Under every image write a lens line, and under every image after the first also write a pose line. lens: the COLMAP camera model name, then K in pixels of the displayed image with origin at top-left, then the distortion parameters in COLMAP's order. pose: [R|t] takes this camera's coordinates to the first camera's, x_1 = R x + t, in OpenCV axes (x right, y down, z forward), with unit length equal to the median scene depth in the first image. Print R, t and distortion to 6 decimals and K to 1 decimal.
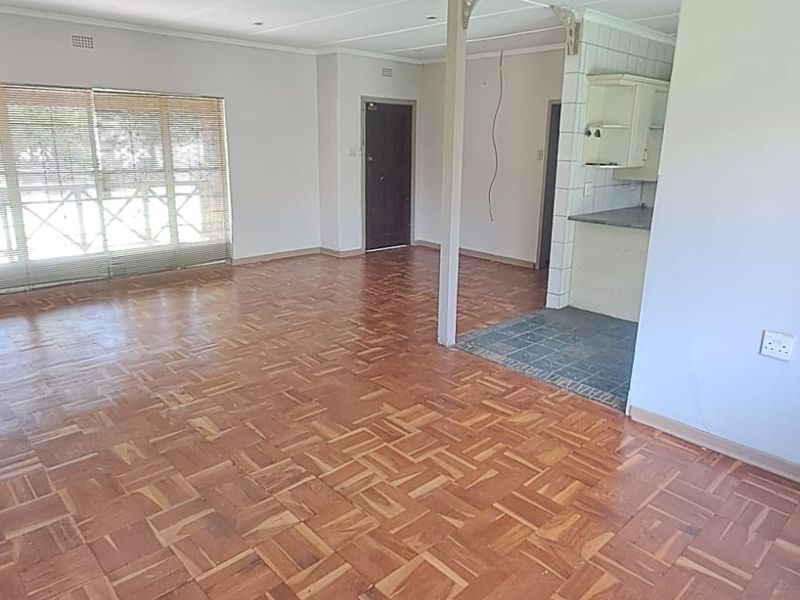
lens RADIAL K [[564.8, 0, 400.0], [0, 564.8, 300.0], [0, 0, 1]] dist [0.000262, 0.000084]
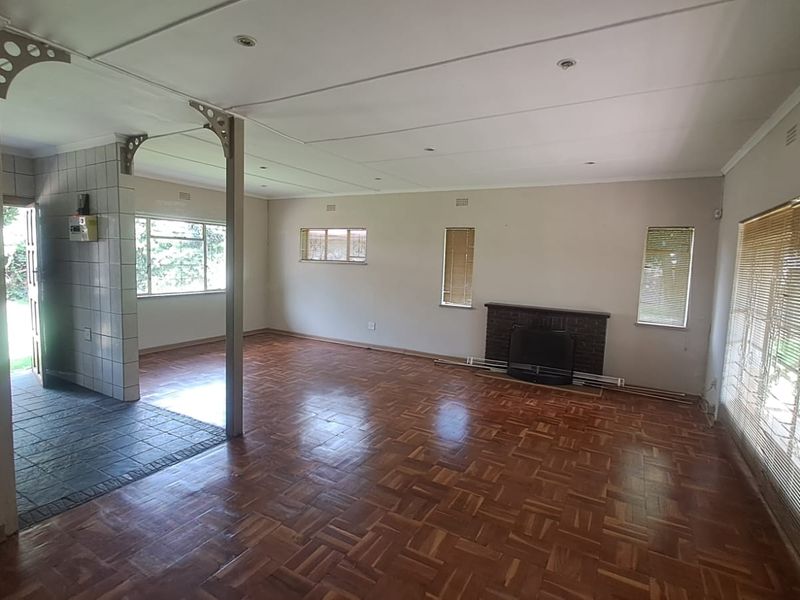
lens RADIAL K [[429.0, 0, 400.0], [0, 429.0, 300.0], [0, 0, 1]] dist [-0.000305, 0.000068]
pose [[-0.949818, -0.017190, -0.312331, 0.037992], [-0.129291, 0.930780, 0.341953, -0.493687], [0.284834, 0.365174, -0.886294, 1.754500]]
